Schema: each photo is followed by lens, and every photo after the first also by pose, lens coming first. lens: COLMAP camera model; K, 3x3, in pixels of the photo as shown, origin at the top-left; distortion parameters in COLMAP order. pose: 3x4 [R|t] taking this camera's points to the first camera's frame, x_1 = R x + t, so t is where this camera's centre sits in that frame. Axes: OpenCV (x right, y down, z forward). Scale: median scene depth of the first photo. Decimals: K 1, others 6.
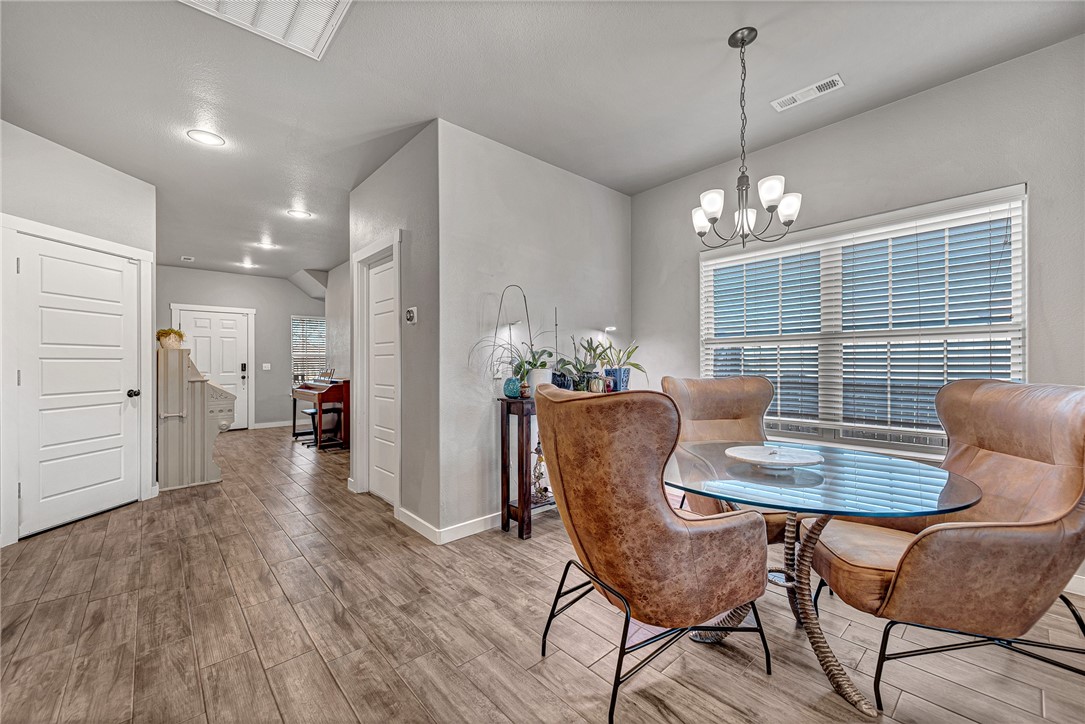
lens RADIAL K [[437.1, 0, 540.9], [0, 437.1, 360.2], [0, 0, 1]] dist [0.003361, -0.000248]
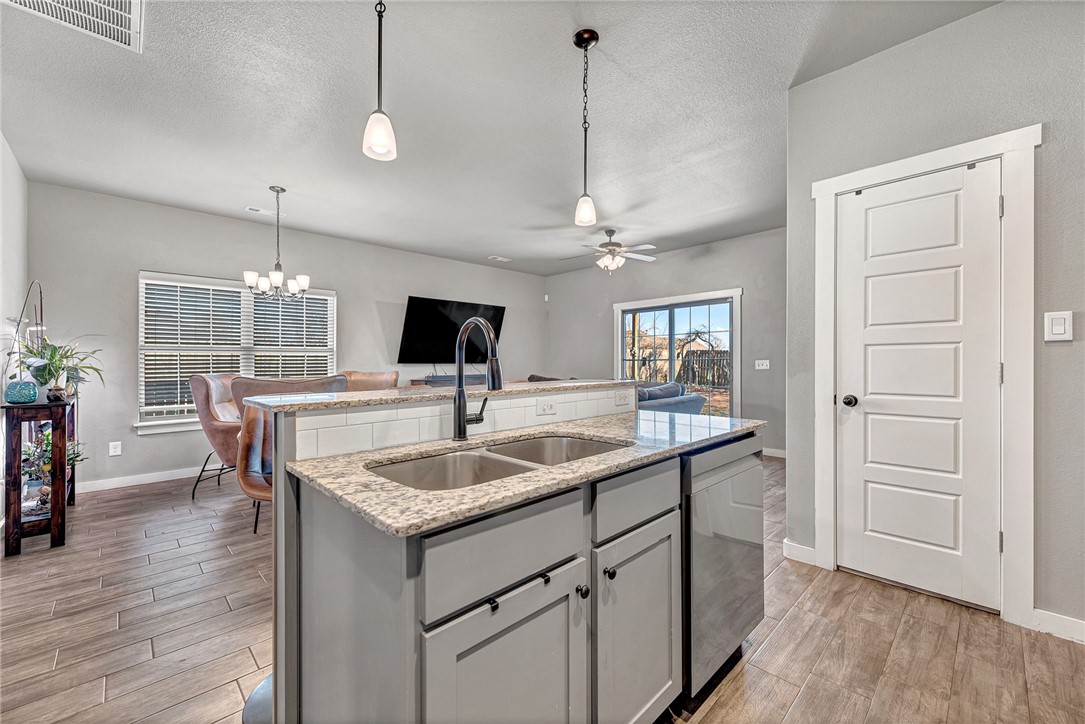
lens RADIAL K [[430.3, 0, 545.6], [0, 430.3, 364.1], [0, 0, 1]] dist [0.001764, -0.000110]
pose [[-0.044010, 0.004415, 0.999021, -1.043901], [0.000640, 0.999990, -0.004391, 0.008972], [-0.999031, 0.000446, -0.044012, -0.040020]]
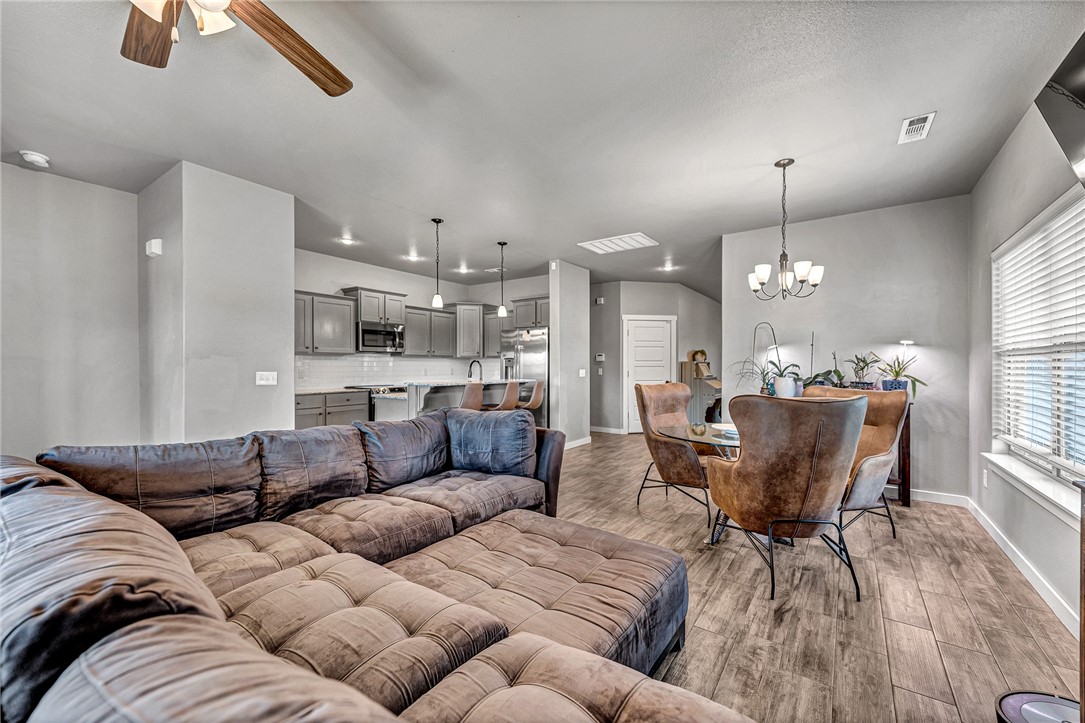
lens RADIAL K [[421.7, 0, 542.5], [0, 421.7, 361.5], [0, 0, 1]] dist [-0.000176, -0.000003]
pose [[0.223376, -0.001138, -0.974732, 1.256561], [0.001491, 0.999999, -0.000826, -0.034277], [0.974731, -0.001269, 0.223377, -0.108364]]
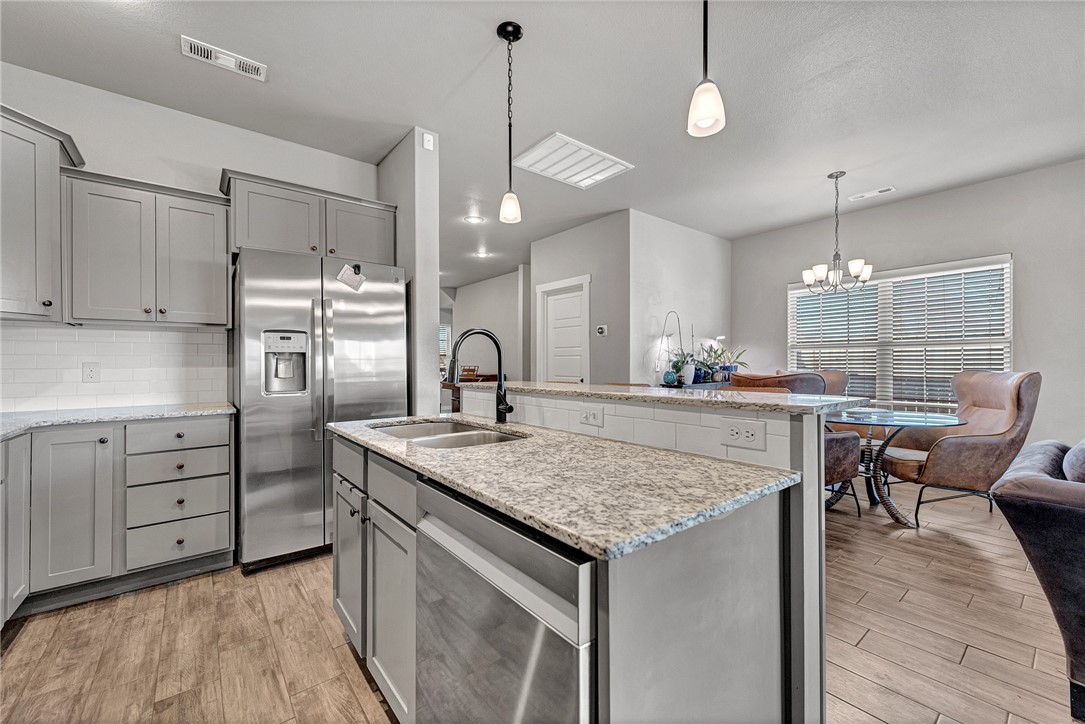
lens RADIAL K [[434.0, 0, 540.6], [0, 434.0, 360.1], [0, 0, 1]] dist [0.004431, 0.000186]
pose [[0.998354, 0.002456, -0.057305, -0.456954], [-0.002347, 0.999995, 0.001972, 0.000072], [0.057310, -0.001834, 0.998355, -0.593480]]
